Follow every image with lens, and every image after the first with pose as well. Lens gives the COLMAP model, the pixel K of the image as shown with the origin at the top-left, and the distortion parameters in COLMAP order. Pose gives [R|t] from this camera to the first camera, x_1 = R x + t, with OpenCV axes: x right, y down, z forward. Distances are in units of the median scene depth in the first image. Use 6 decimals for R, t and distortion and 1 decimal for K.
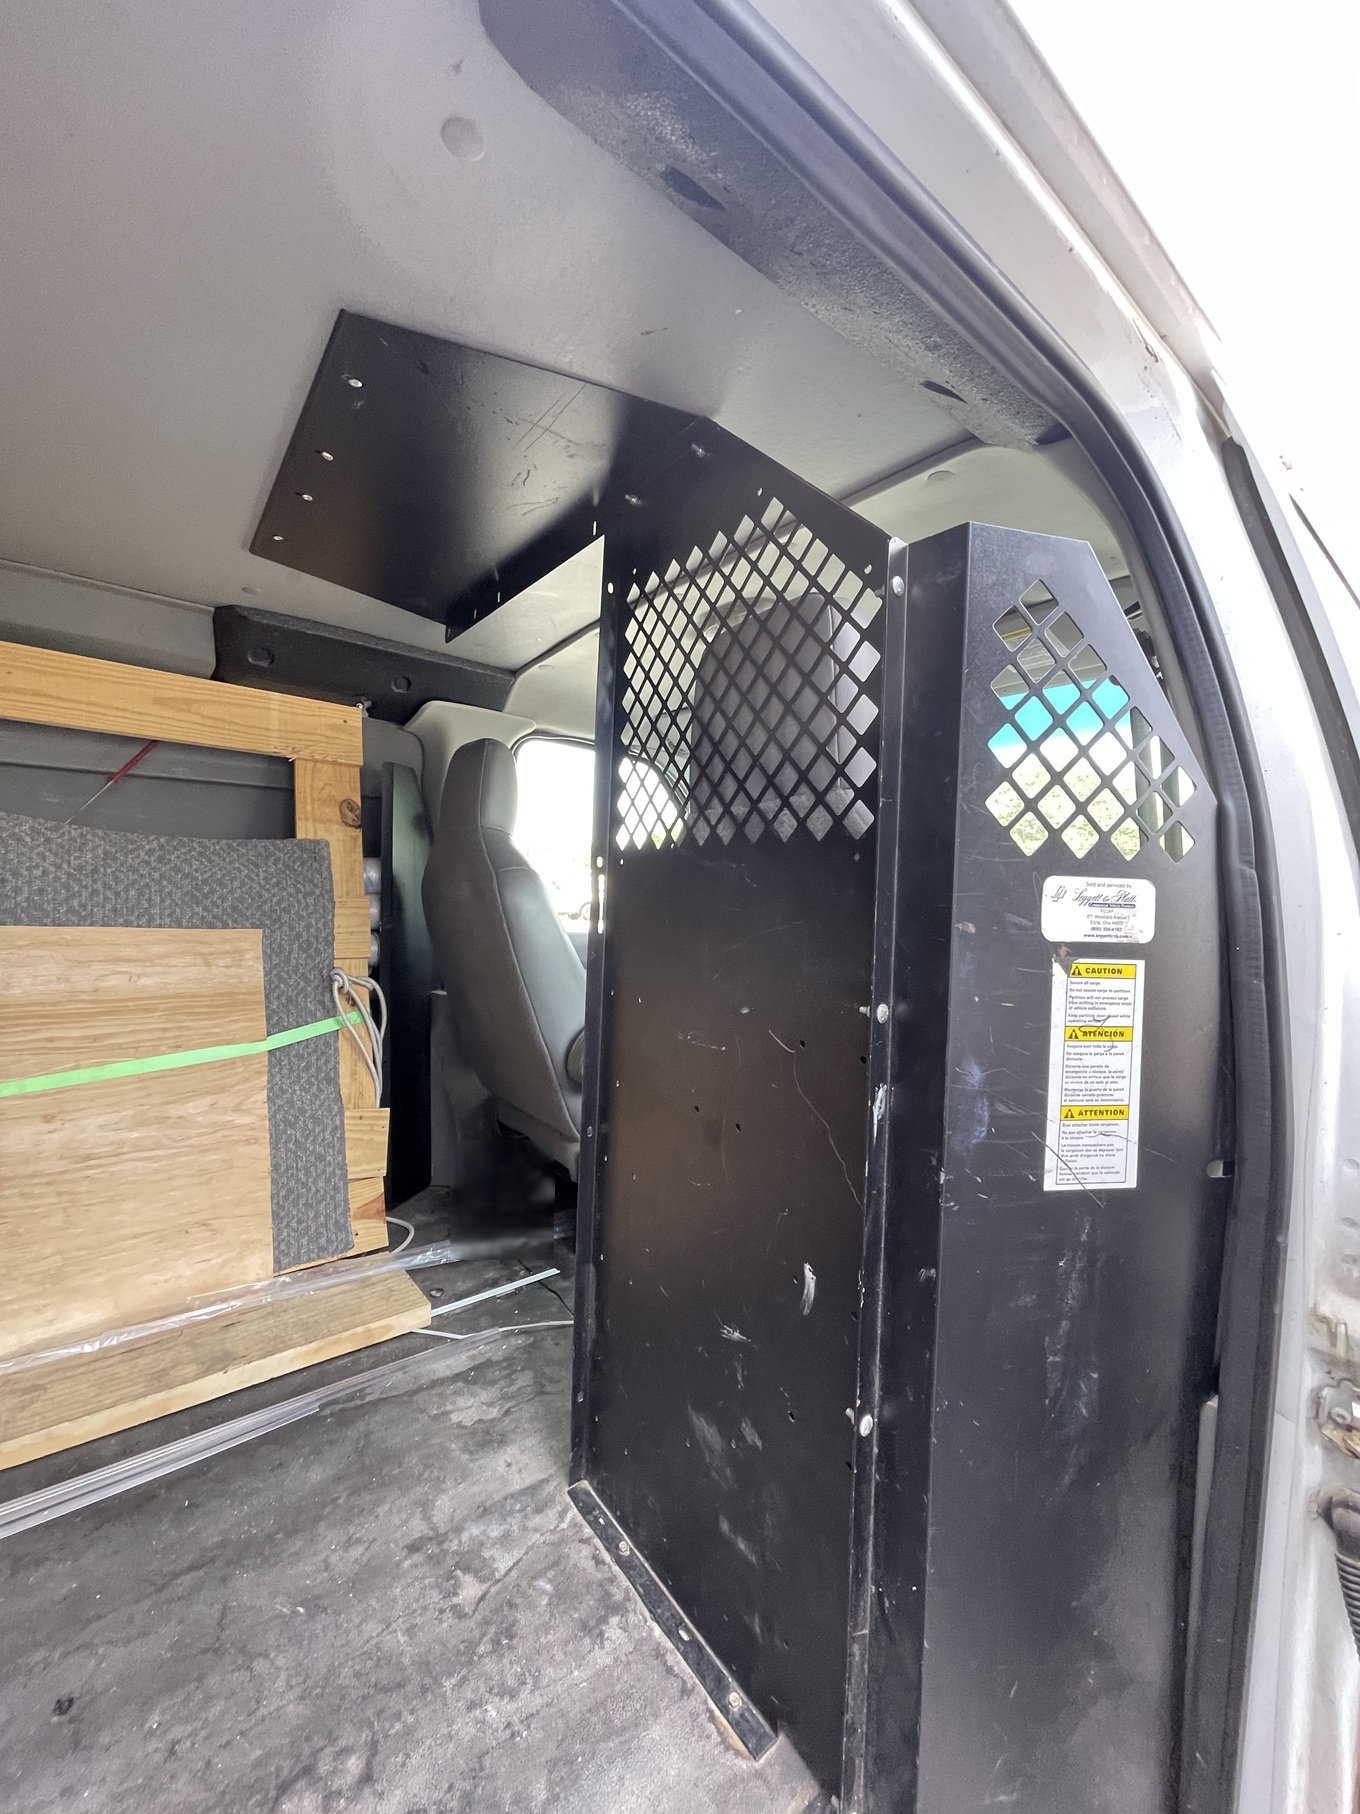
lens RADIAL K [[734.9, 0, 680.0], [0, 734.9, 907.0], [0, 0, 1]] dist [-0.001189, 0.000175]
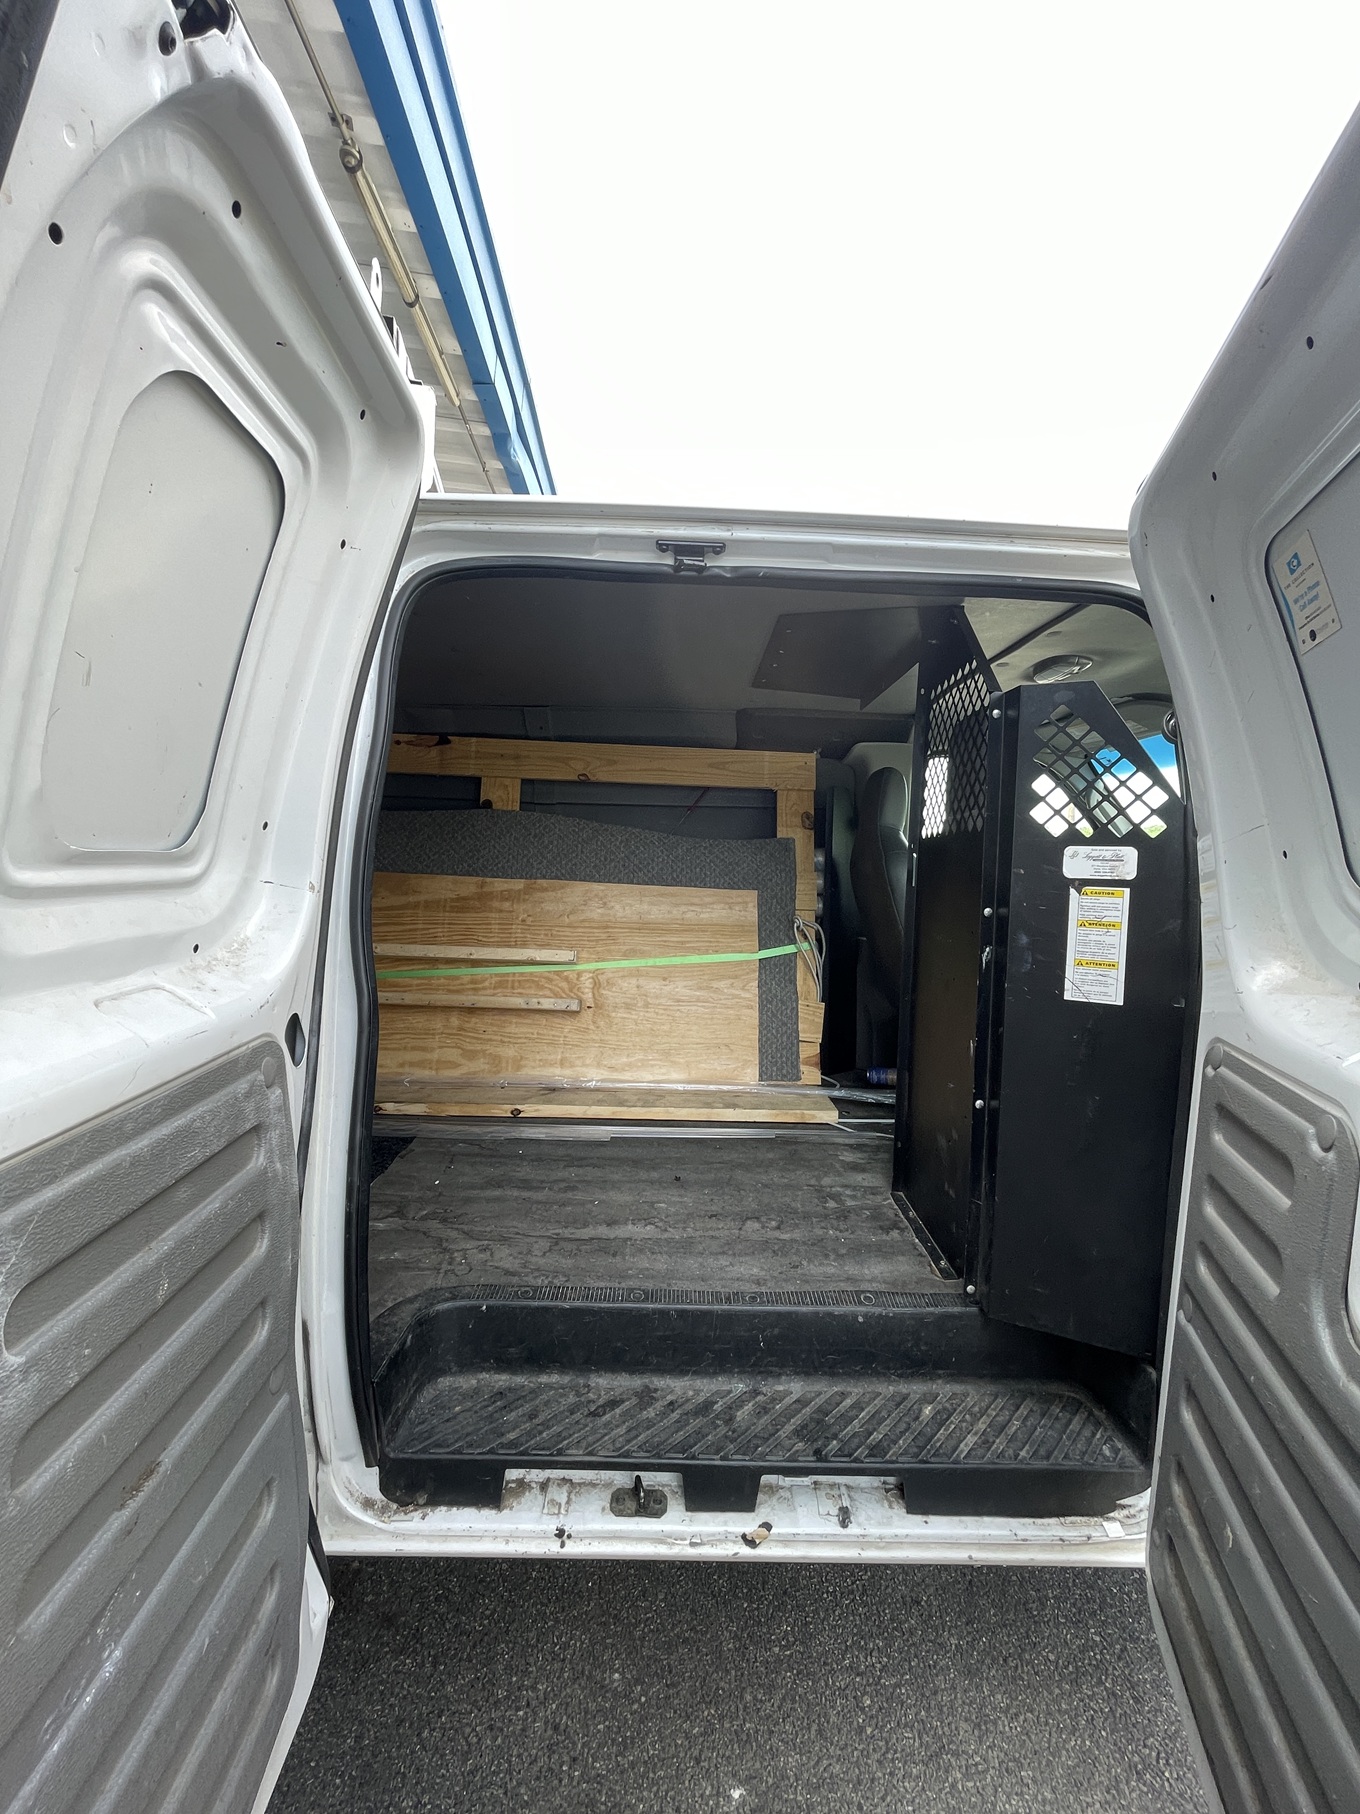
lens RADIAL K [[734.9, 0, 680.0], [0, 734.9, 907.0], [0, 0, 1]] dist [-0.001189, 0.000175]
pose [[0.796538, 0.020494, -0.604241, 0.395890], [-0.012160, 0.999766, 0.017879, 0.046830], [0.604466, -0.006894, 0.796601, -0.583303]]
